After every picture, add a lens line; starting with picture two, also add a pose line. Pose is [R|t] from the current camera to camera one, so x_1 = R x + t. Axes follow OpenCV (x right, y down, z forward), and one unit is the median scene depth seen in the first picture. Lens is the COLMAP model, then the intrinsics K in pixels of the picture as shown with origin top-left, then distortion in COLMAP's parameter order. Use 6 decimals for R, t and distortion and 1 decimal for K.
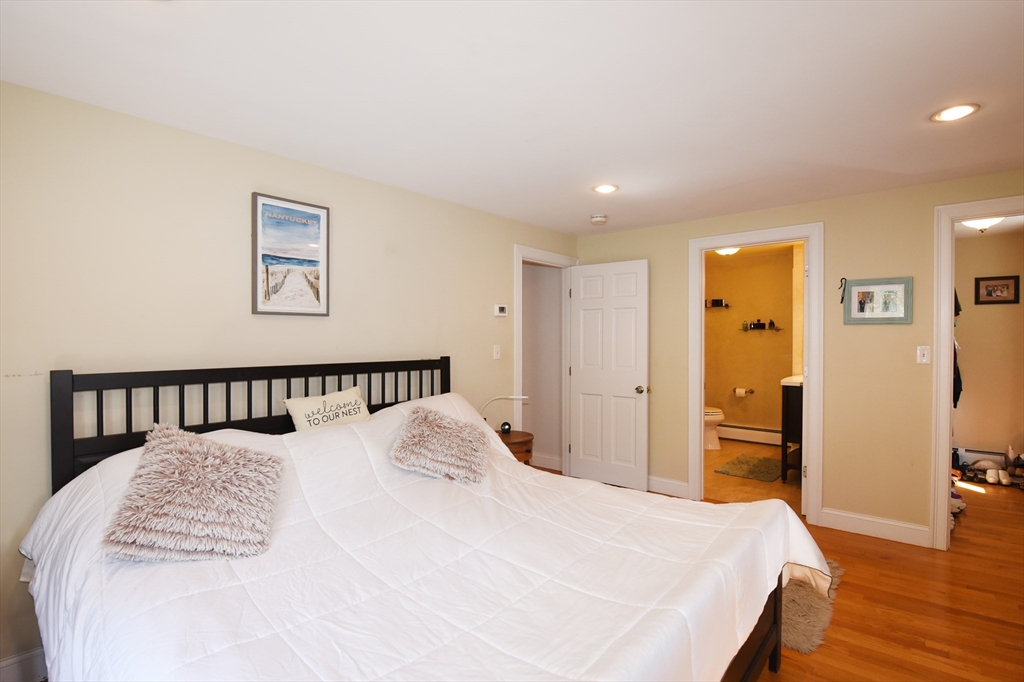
lens RADIAL K [[492.0, 0, 512.6], [0, 492.0, 343.1], [0, 0, 1]] dist [-0.008163, -0.006288]
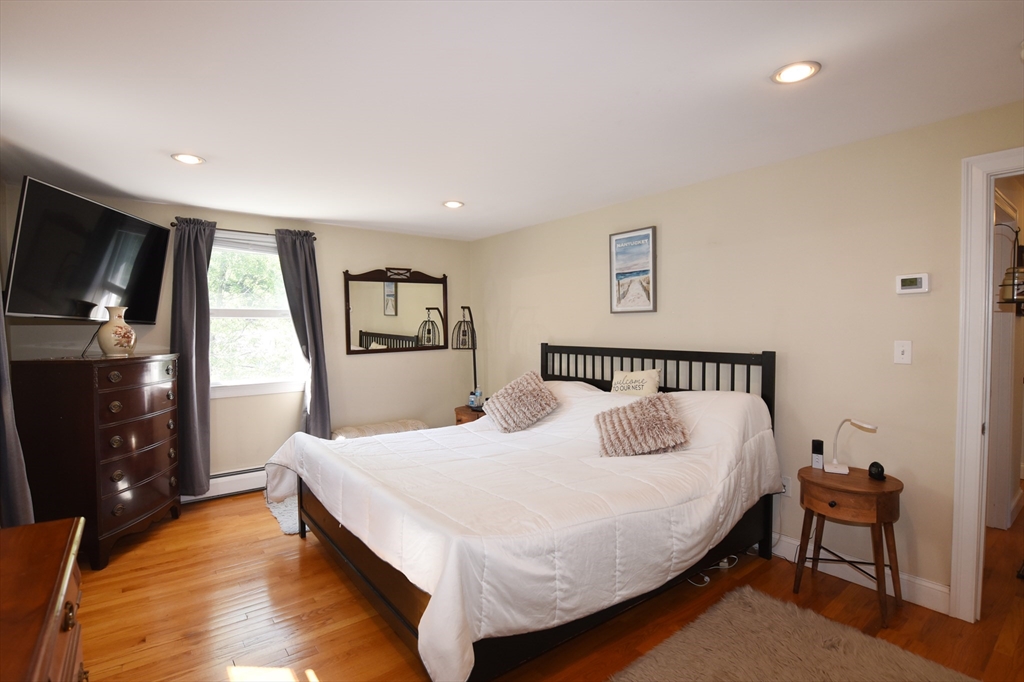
lens RADIAL K [[492.0, 0, 512.6], [0, 492.0, 343.1], [0, 0, 1]] dist [-0.008163, -0.006288]
pose [[-0.205405, 0.034333, -0.978075, 0.980212], [-0.004116, 0.999345, 0.035944, -0.019207], [0.978668, 0.011409, -0.205129, 0.943542]]
